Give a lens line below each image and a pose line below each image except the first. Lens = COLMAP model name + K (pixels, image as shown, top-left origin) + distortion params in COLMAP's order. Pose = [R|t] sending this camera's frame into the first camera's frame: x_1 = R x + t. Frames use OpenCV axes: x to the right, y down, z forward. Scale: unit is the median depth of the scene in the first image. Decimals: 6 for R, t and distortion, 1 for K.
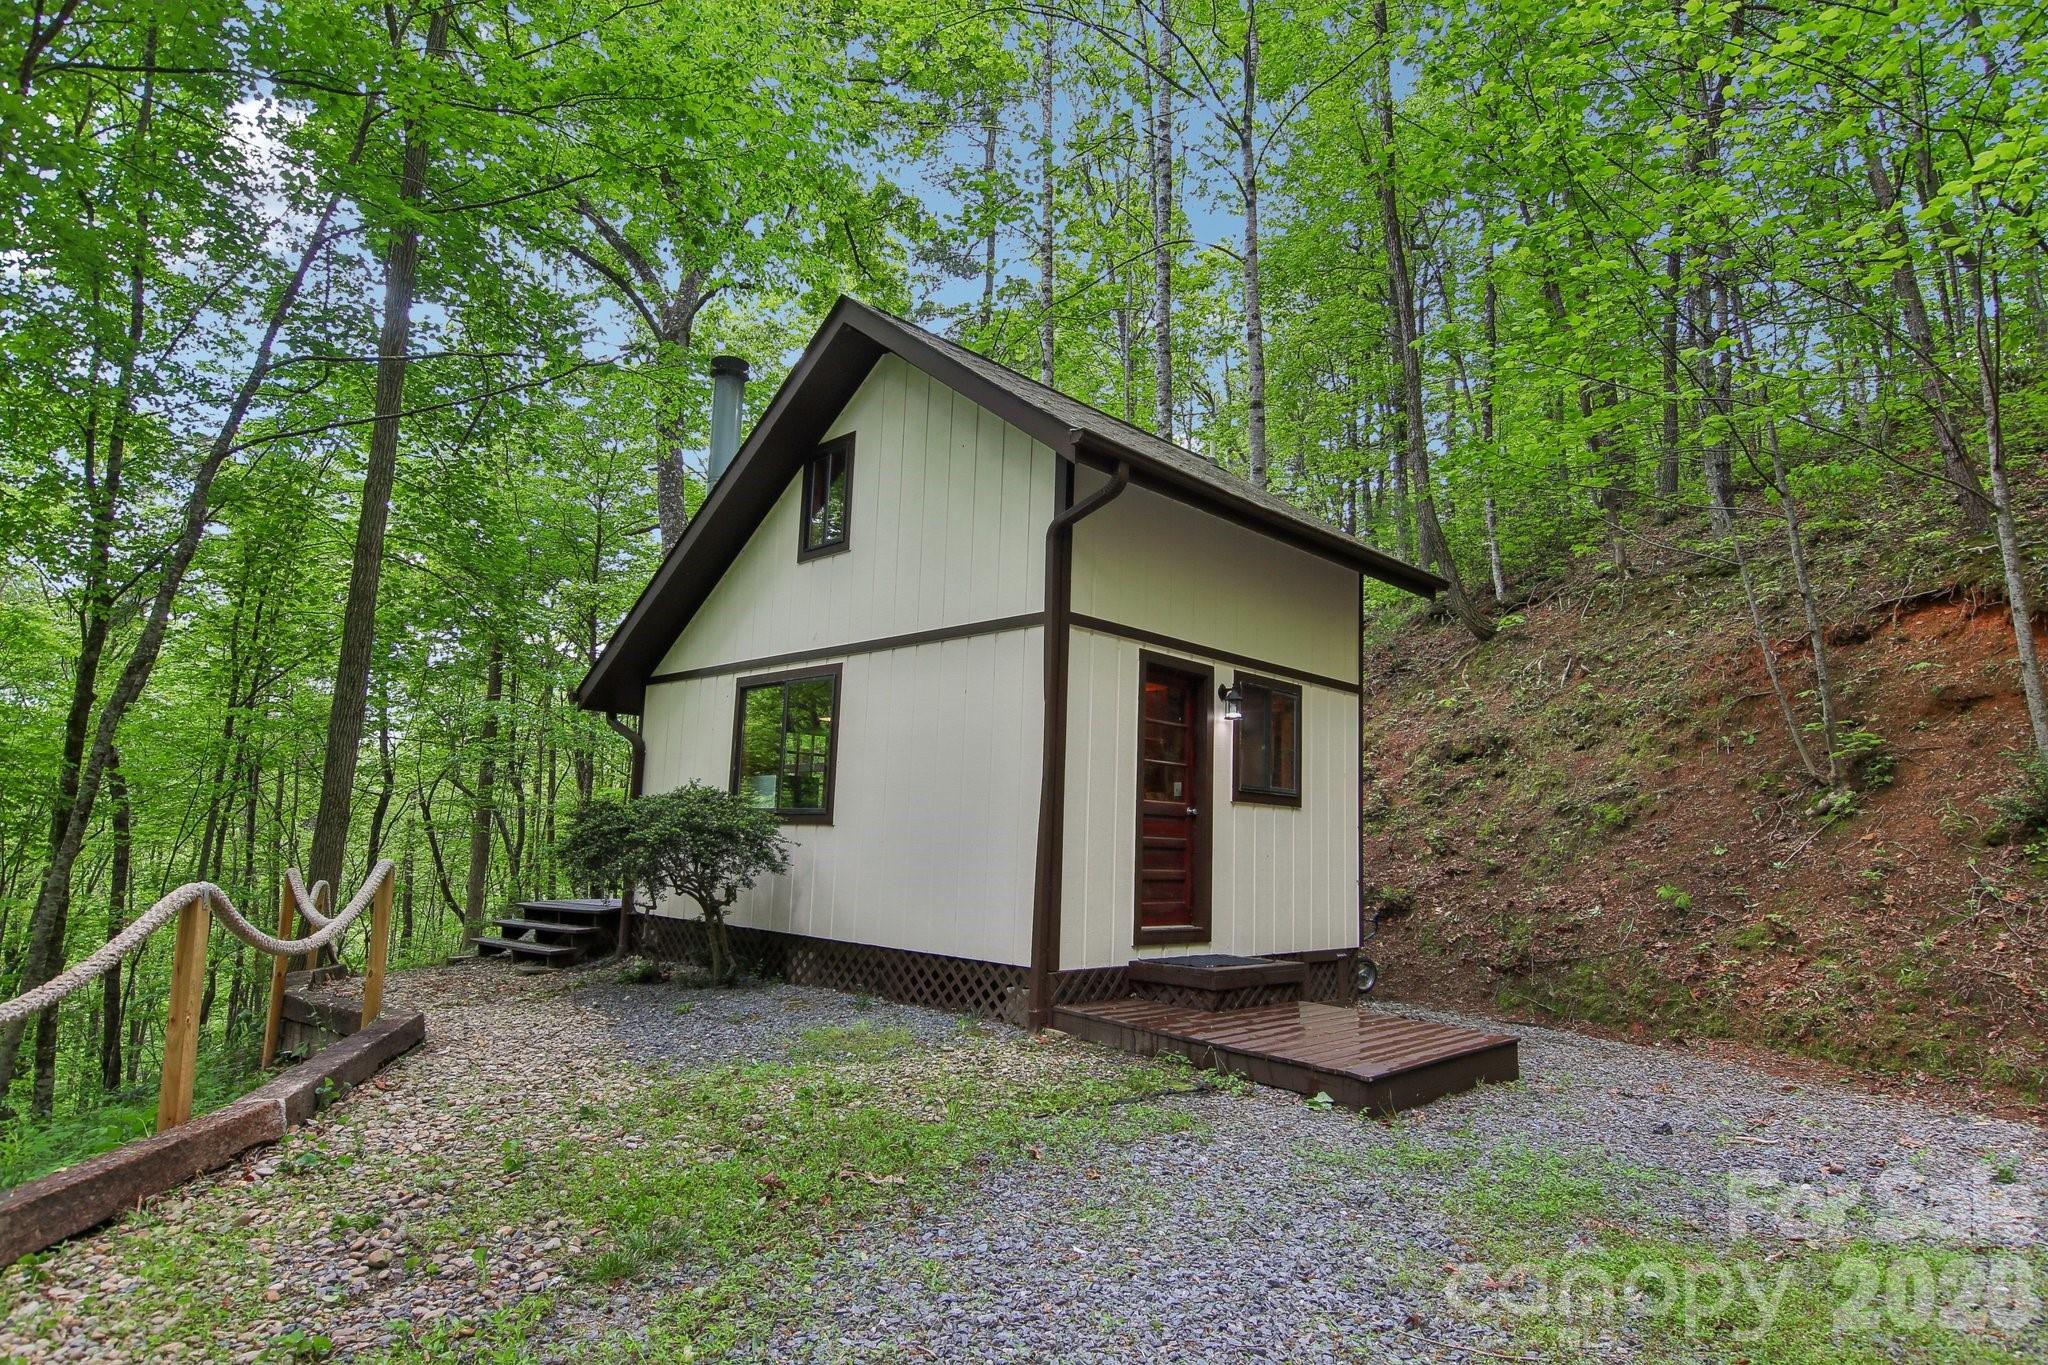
lens RADIAL K [[1175.0, 0, 1024.0], [0, 1175.0, 682.5], [0, 0, 1]] dist [-0.002477, -0.000837]
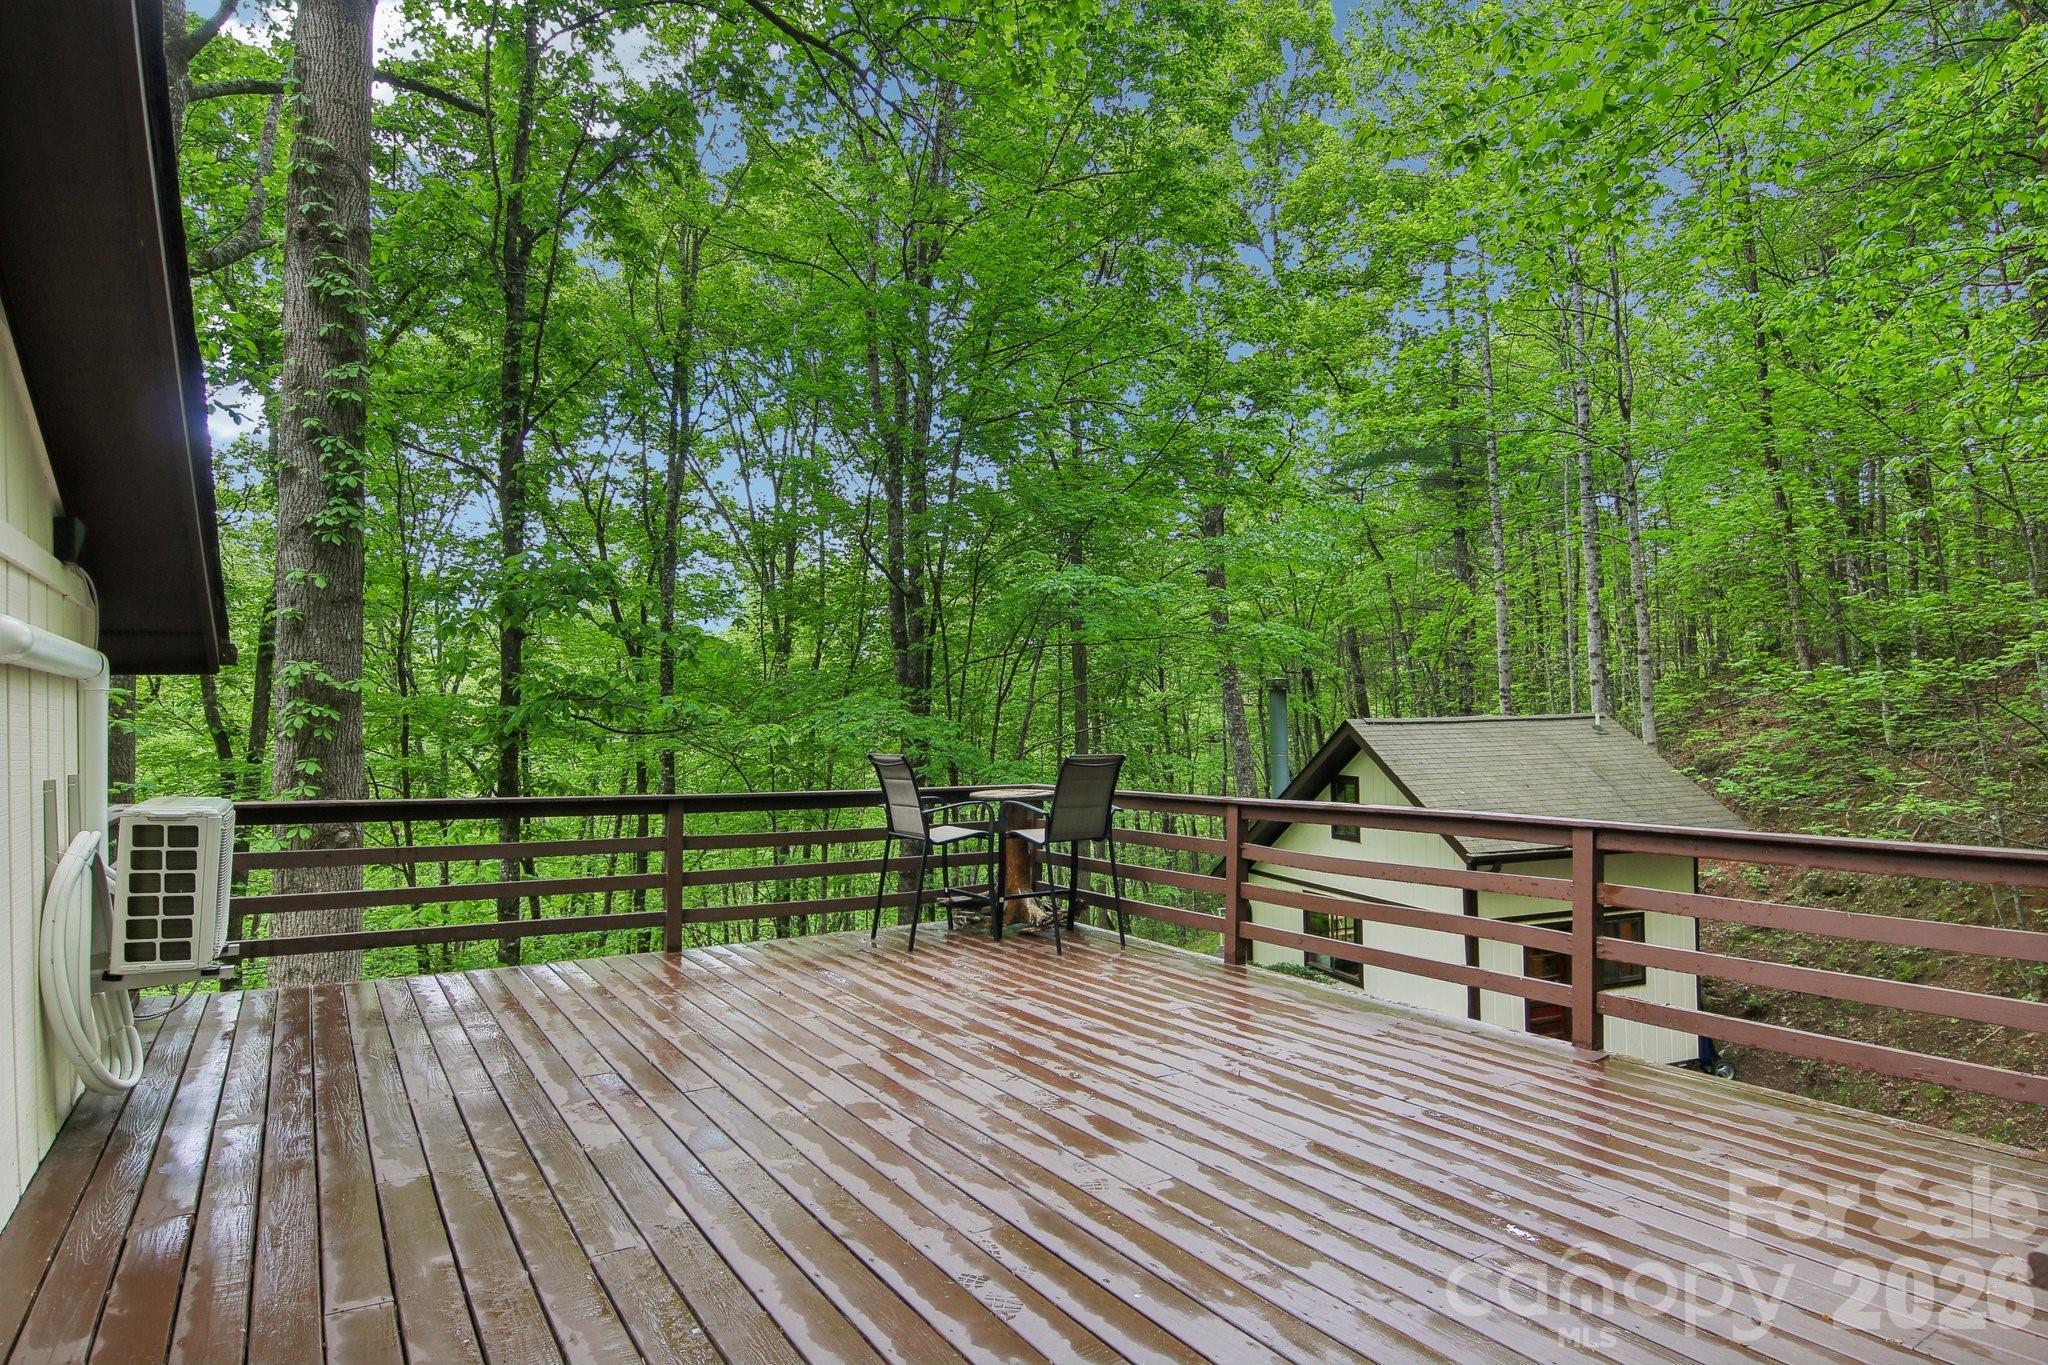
lens RADIAL K [[1175.0, 0, 1024.0], [0, 1175.0, 682.5], [0, 0, 1]] dist [-0.002477, -0.000837]
pose [[0.907394, -0.058991, -0.416121, 0.153754], [0.099504, 0.992105, 0.076333, -0.544243], [0.408333, -0.110670, 0.906099, -0.854716]]
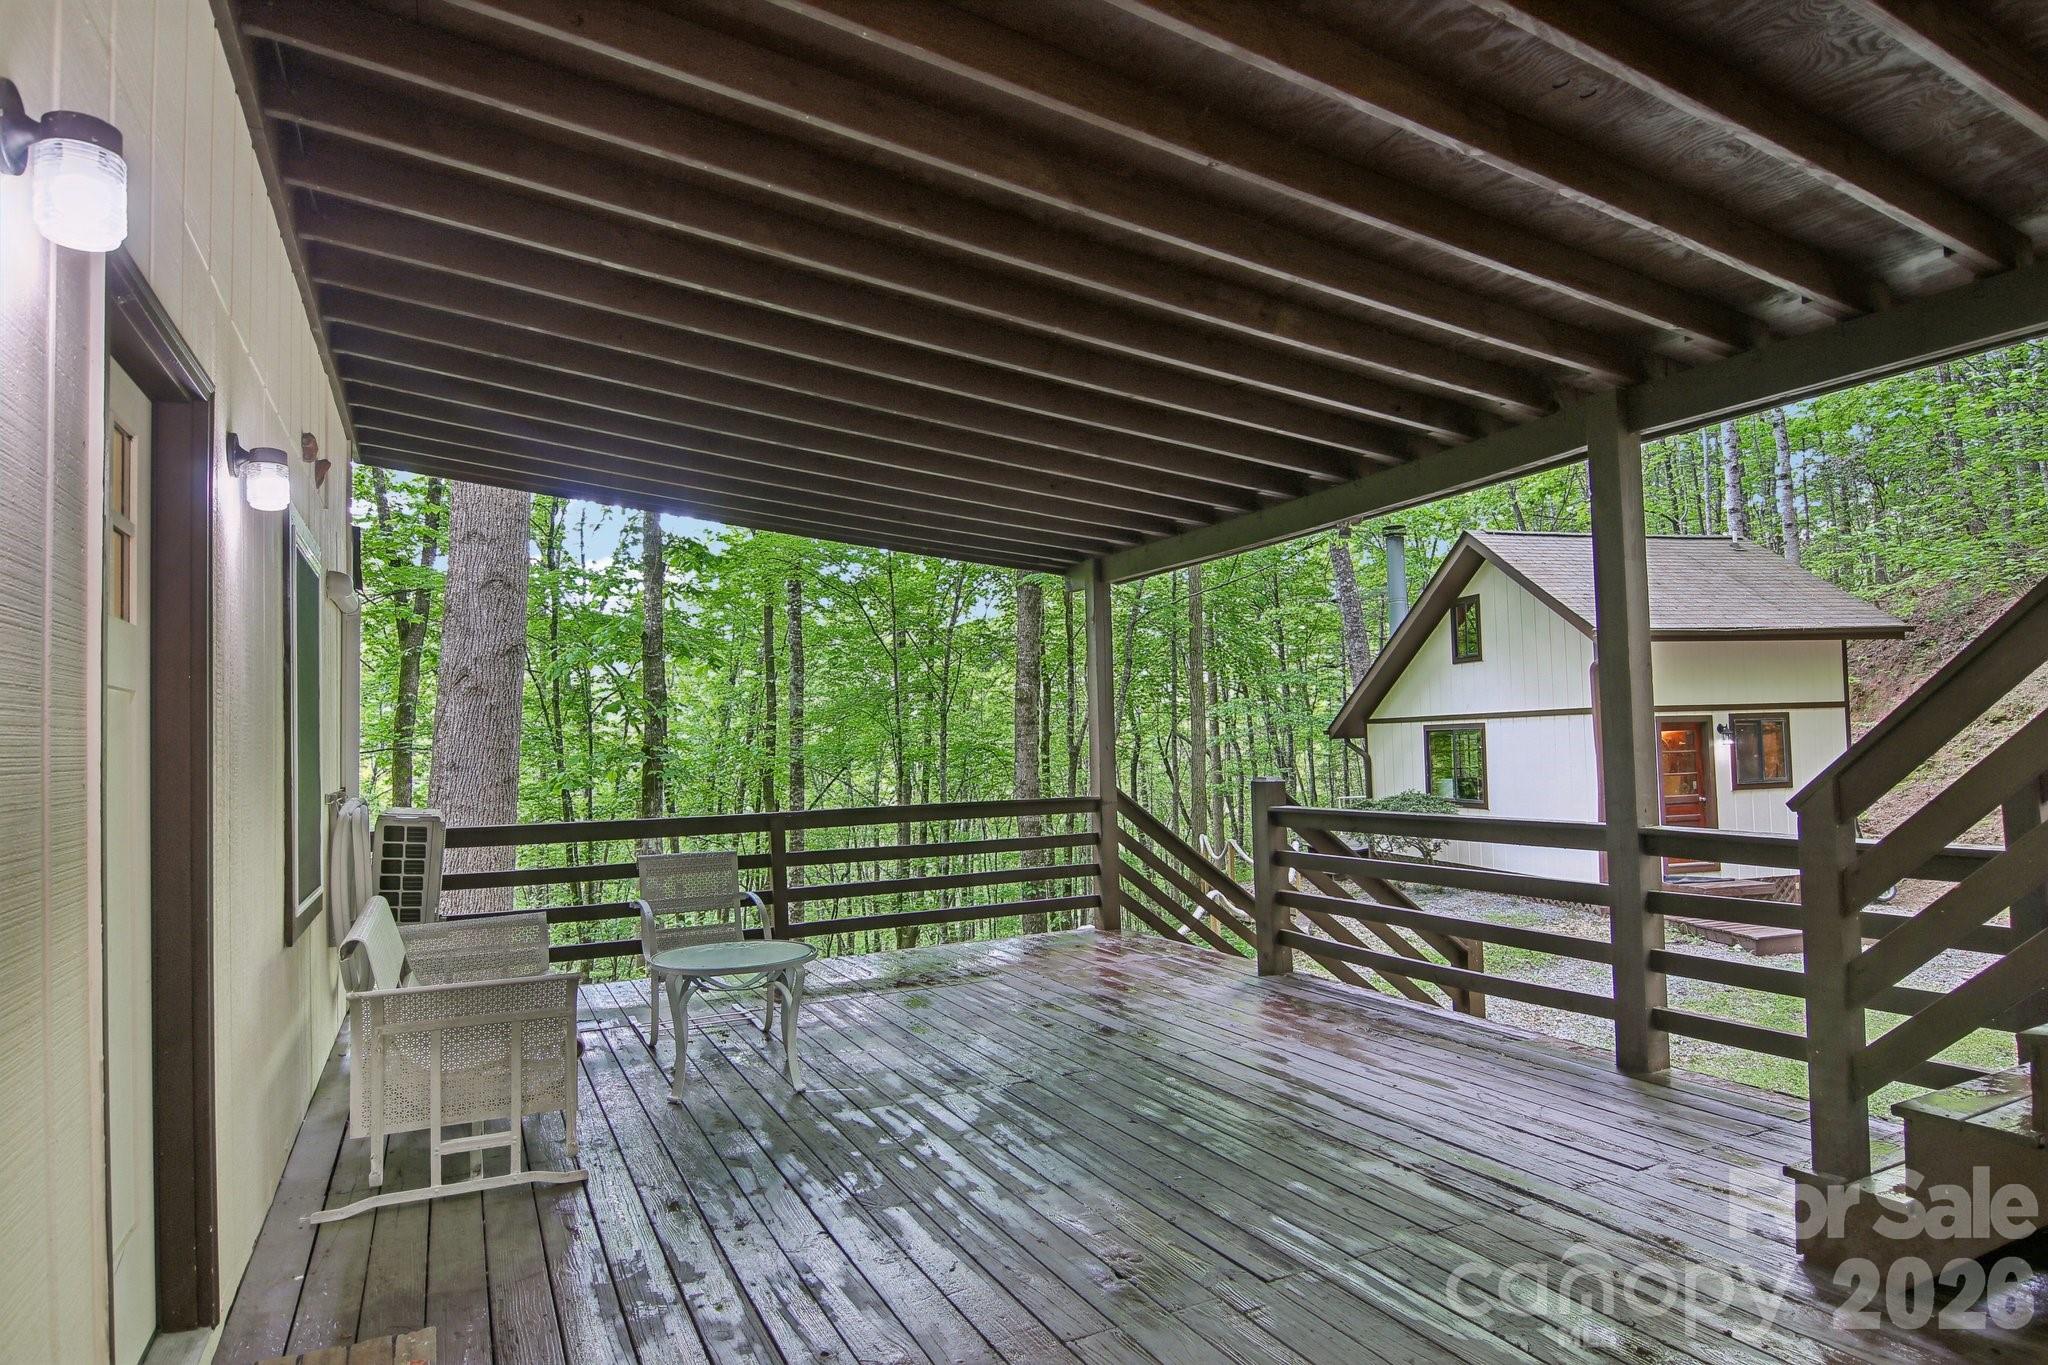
lens RADIAL K [[1175.0, 0, 1024.0], [0, 1175.0, 682.5], [0, 0, 1]] dist [-0.002477, -0.000837]
pose [[0.860999, -0.074219, -0.503161, 0.151530], [0.112784, 0.992527, 0.046590, -0.238982], [0.495943, -0.096863, 0.862936, -0.926194]]
